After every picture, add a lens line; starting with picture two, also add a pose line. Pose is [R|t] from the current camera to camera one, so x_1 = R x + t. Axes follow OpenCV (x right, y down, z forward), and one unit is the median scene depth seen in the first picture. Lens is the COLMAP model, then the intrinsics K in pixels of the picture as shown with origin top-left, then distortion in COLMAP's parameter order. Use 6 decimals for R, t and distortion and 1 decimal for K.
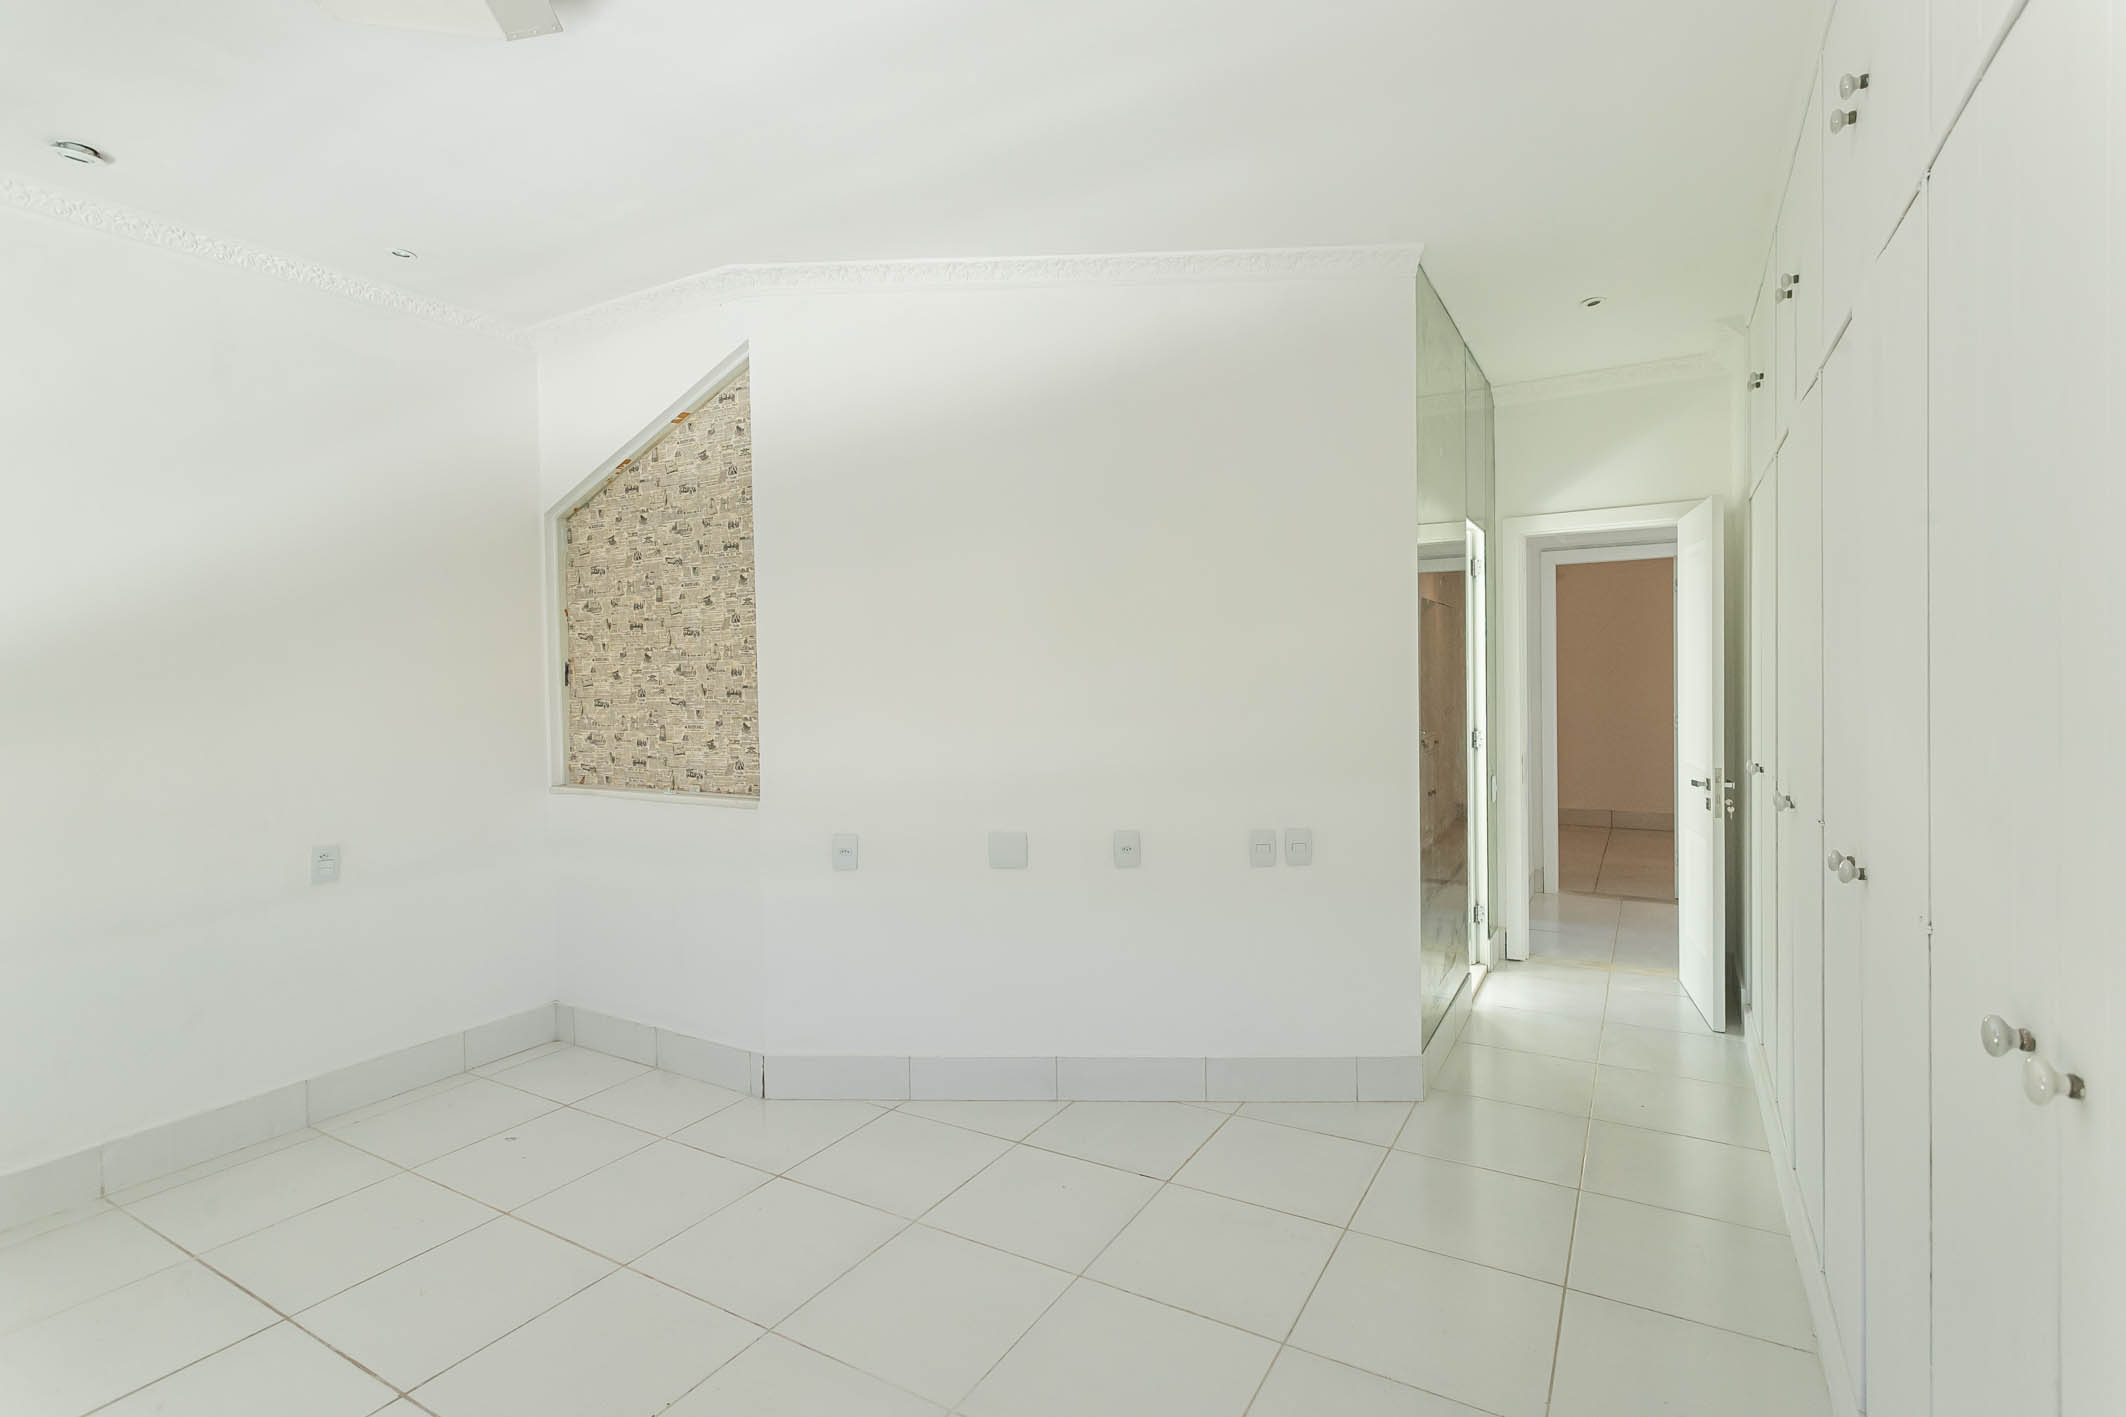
lens RADIAL K [[1019.6, 0, 1060.0], [0, 1019.6, 701.4], [0, 0, 1]] dist [-0.003074, 0.002541]
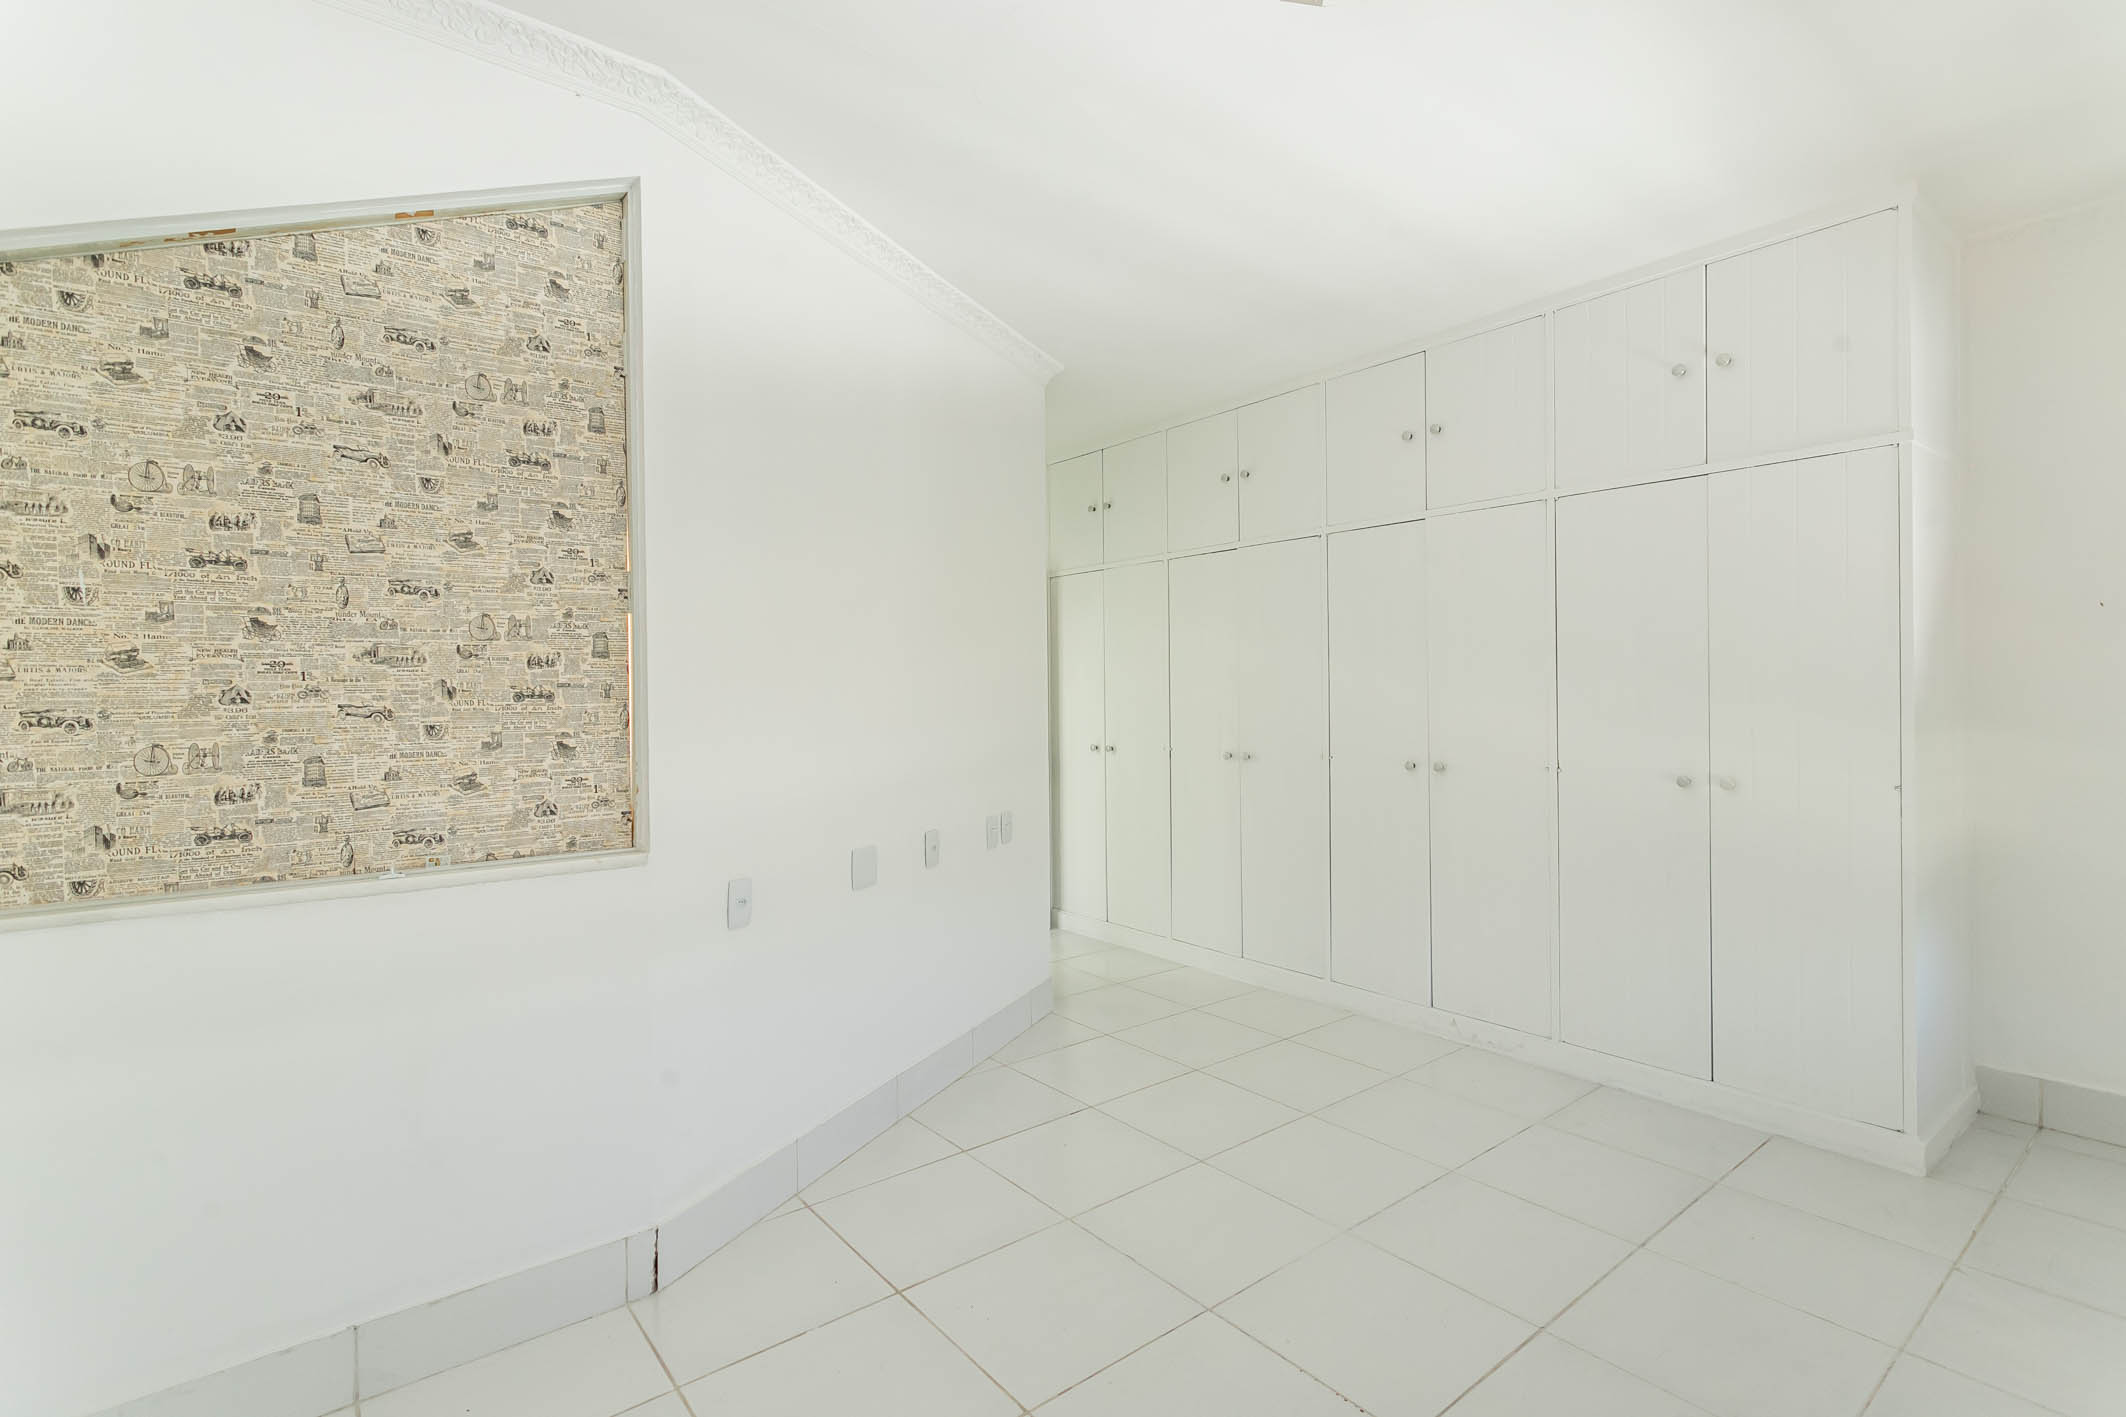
lens RADIAL K [[1019.6, 0, 1065.8], [0, 1019.6, 699.5], [0, 0, 1]] dist [-0.003074, 0.002541]
pose [[0.345272, 0.006336, 0.938481, -0.772106], [0.030085, 0.999389, -0.017815, 0.015322], [-0.938020, 0.034385, 0.344870, 0.462139]]
